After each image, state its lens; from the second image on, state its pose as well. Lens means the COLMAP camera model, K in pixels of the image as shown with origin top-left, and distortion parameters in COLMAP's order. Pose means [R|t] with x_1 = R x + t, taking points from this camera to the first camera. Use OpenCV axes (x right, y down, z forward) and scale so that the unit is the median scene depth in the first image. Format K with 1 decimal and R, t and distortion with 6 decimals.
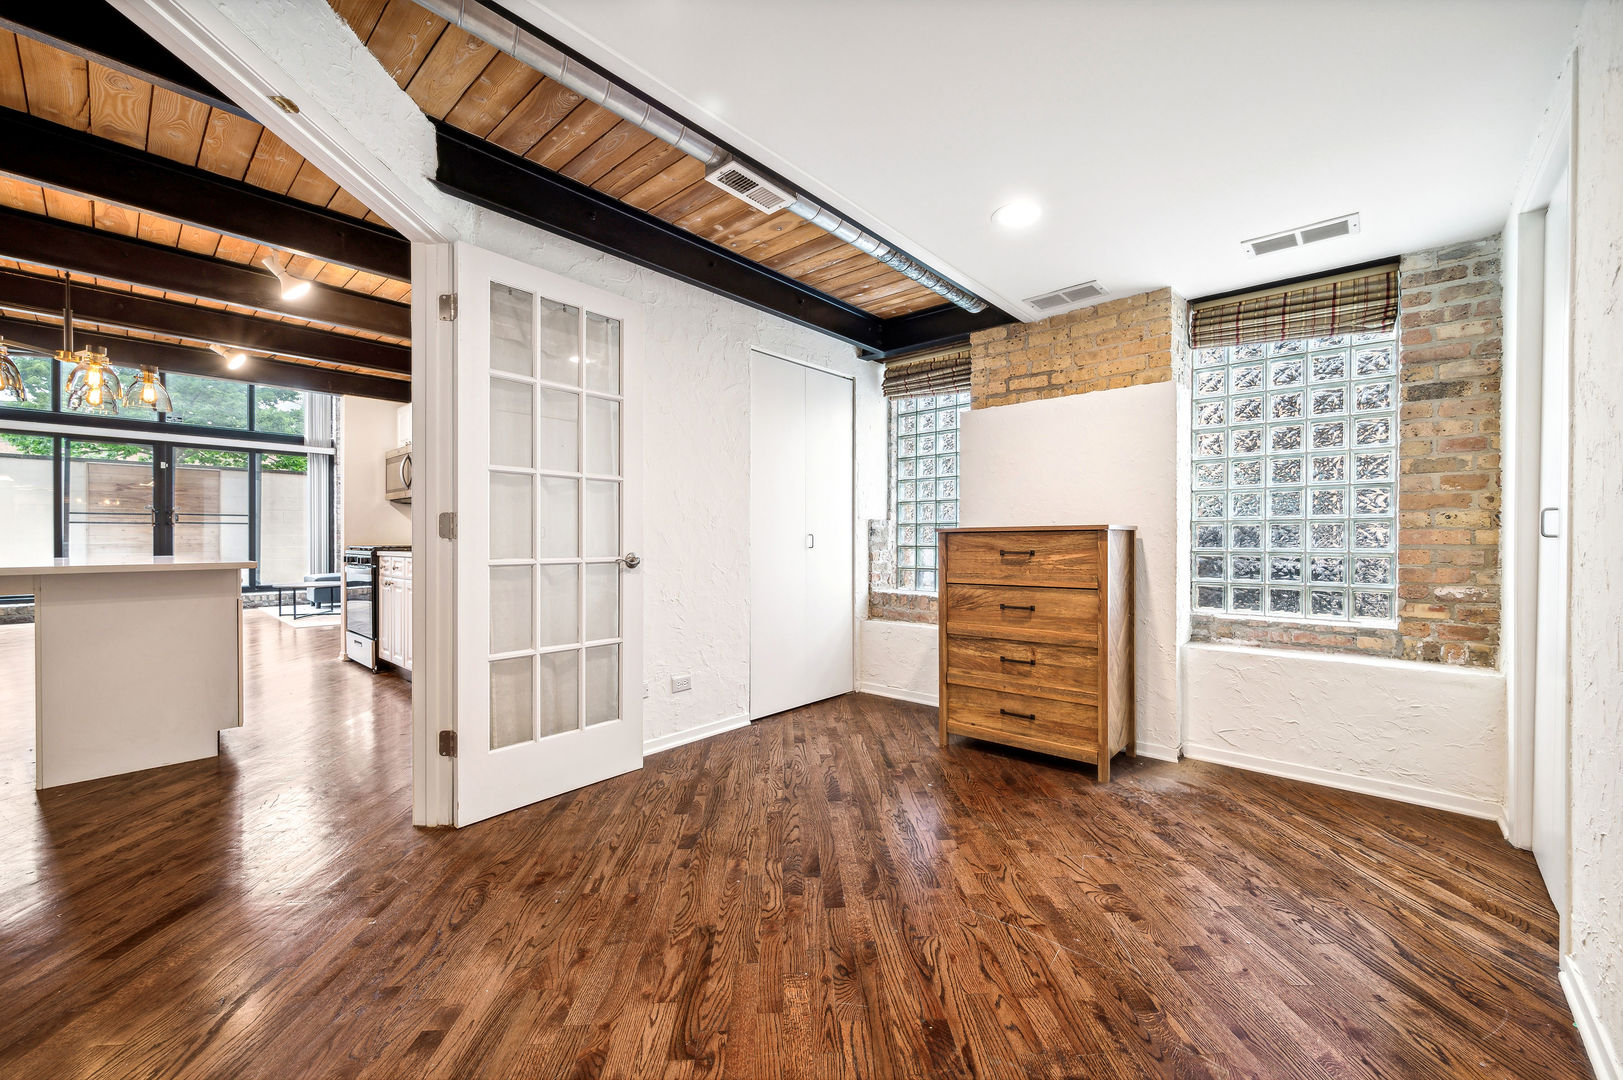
lens RADIAL K [[640.0, 0, 812.0], [0, 640.0, 542.5], [0, 0, 1]] dist [0.000320, -0.000256]
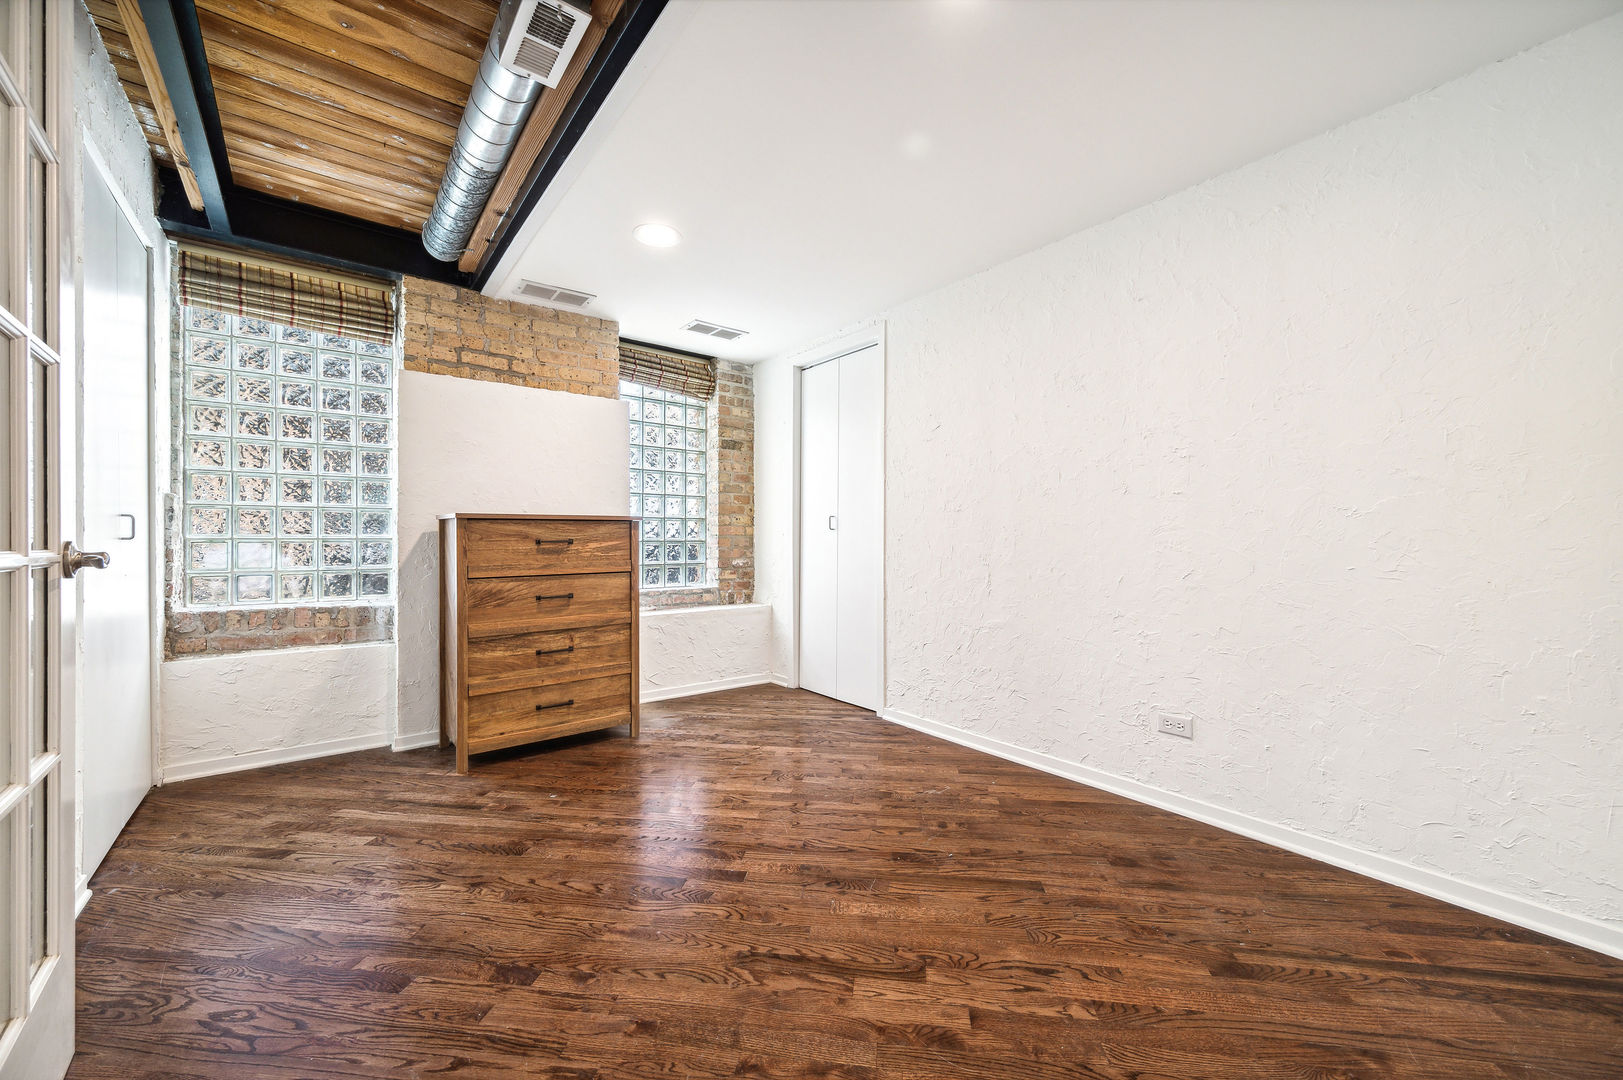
lens RADIAL K [[640.0, 0, 818.0], [0, 640.0, 545.2], [0, 0, 1]] dist [0.000320, -0.000256]
pose [[0.162240, -0.007984, 0.986719, -0.620894], [0.005844, 0.999958, 0.007130, 0.018029], [-0.986734, 0.004609, 0.162280, 0.460457]]
